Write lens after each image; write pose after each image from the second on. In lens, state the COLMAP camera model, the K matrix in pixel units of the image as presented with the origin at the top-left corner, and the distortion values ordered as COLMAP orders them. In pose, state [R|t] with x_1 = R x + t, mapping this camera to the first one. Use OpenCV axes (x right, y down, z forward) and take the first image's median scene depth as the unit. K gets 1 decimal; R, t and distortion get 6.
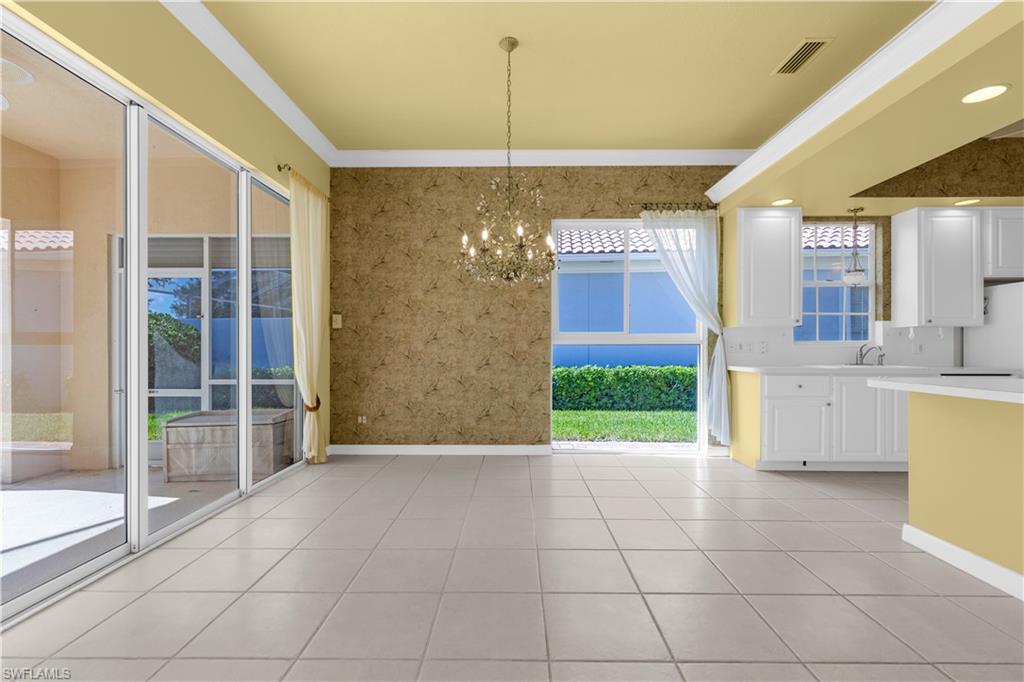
lens RADIAL K [[464.5, 0, 510.9], [0, 464.5, 346.7], [0, 0, 1]] dist [0.007466, -0.003178]
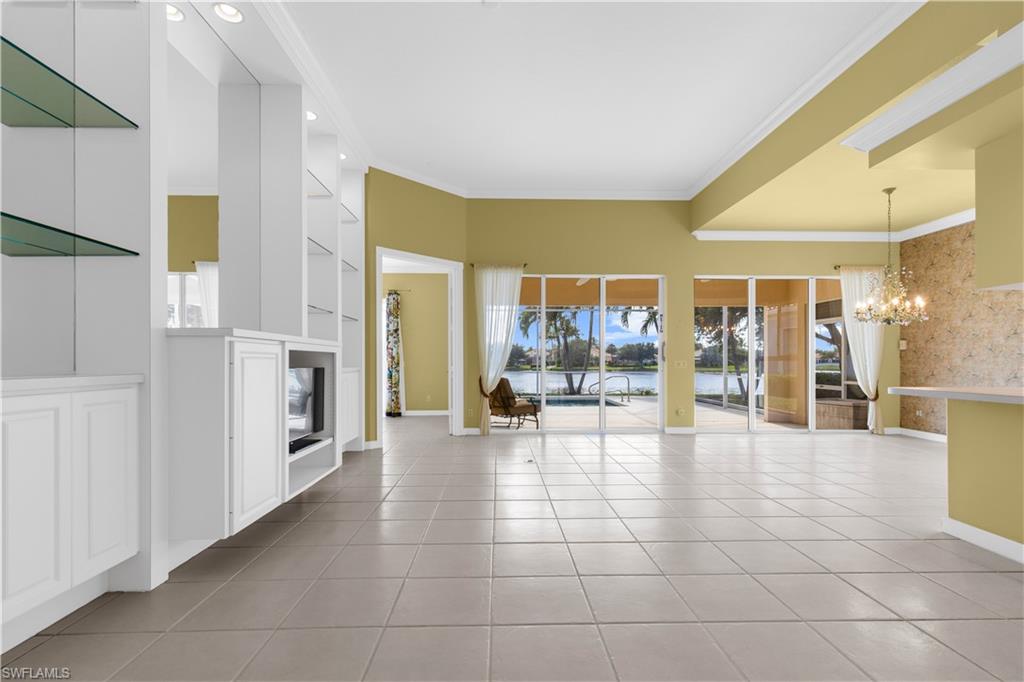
lens RADIAL K [[472.7, 0, 506.4], [0, 472.7, 361.7], [0, 0, 1]] dist [-0.005834, 0.000346]
pose [[0.041271, 0.000715, -0.999148, 1.094007], [0.001100, 0.999999, 0.000761, -0.003442], [0.999147, -0.001130, 0.041270, -0.333589]]
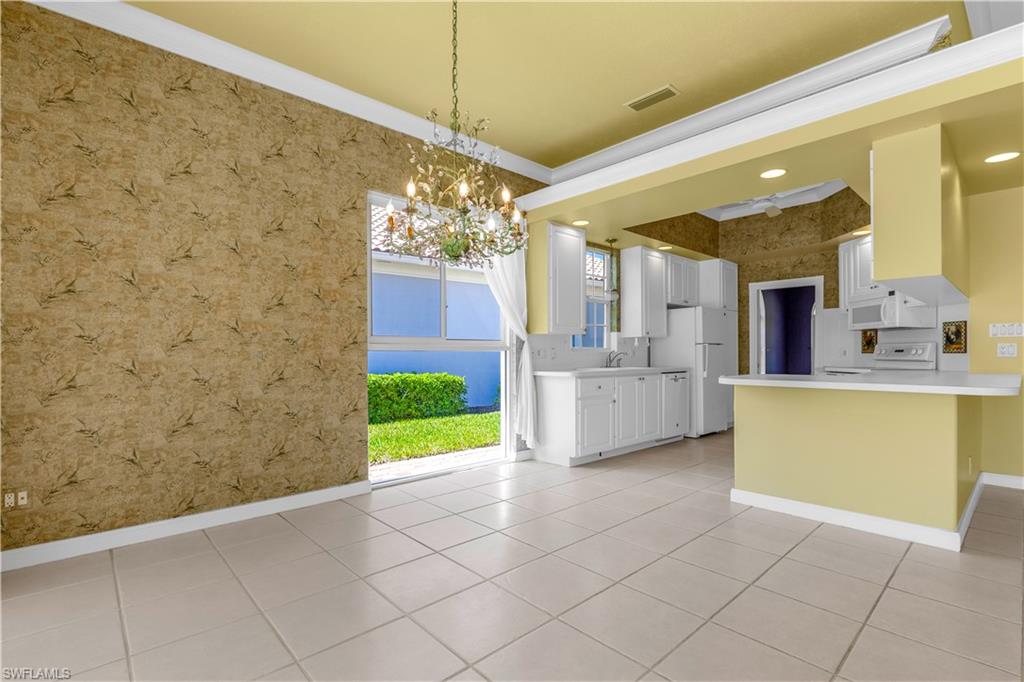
lens RADIAL K [[472.7, 0, 512.1], [0, 472.7, 355.0], [0, 0, 1]] dist [-0.005834, 0.000346]
pose [[0.722943, -0.005272, 0.690888, -0.287582], [0.003360, 0.999986, 0.004114, 0.000651], [-0.690900, -0.000652, 0.722950, 0.266019]]
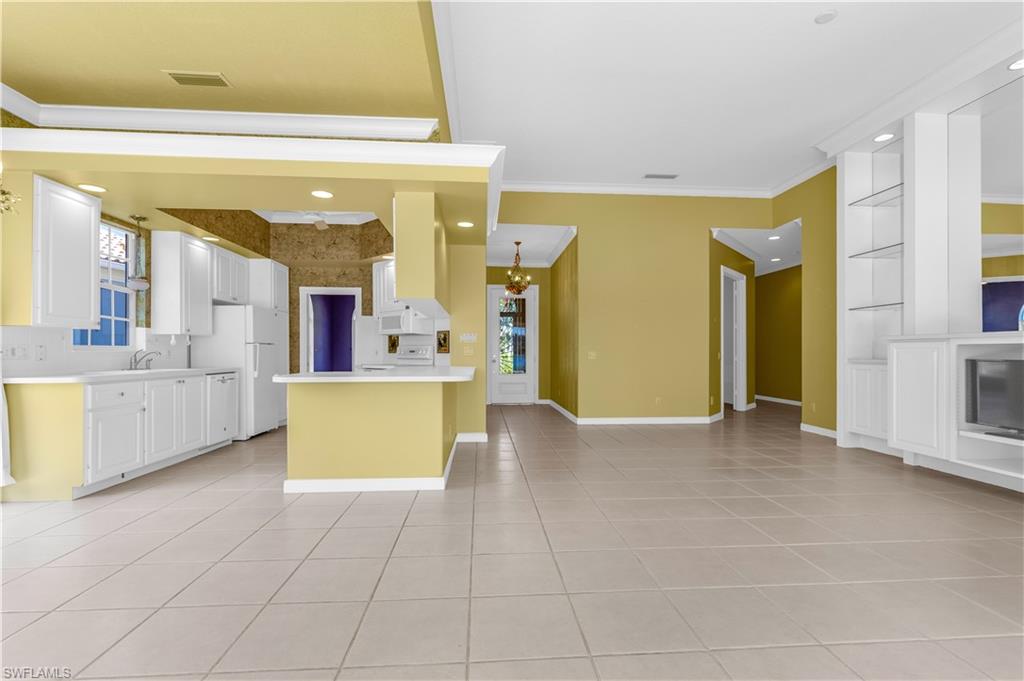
lens RADIAL K [[464.5, 0, 509.9], [0, 464.5, 353.5], [0, 0, 1]] dist [0.007466, -0.003178]
pose [[-0.084655, -0.004116, 0.996402, -0.328055], [-0.000741, 0.999991, 0.004068, -0.001112], [-0.996410, -0.000394, -0.084657, 0.256831]]
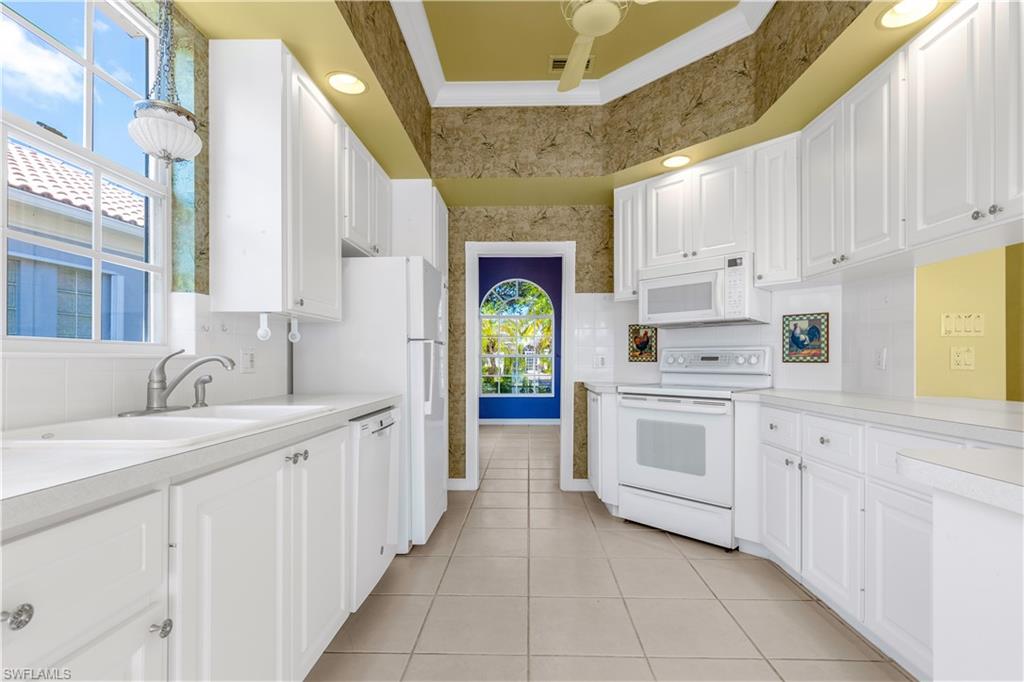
lens RADIAL K [[472.7, 0, 517.4], [0, 472.7, 359.5], [0, 0, 1]] dist [-0.005834, 0.000346]
pose [[0.005230, 0.001734, 0.999985, 0.396779], [-0.001207, 0.999998, -0.001727, 0.001463], [-0.999986, -0.001197, 0.005232, 0.715388]]
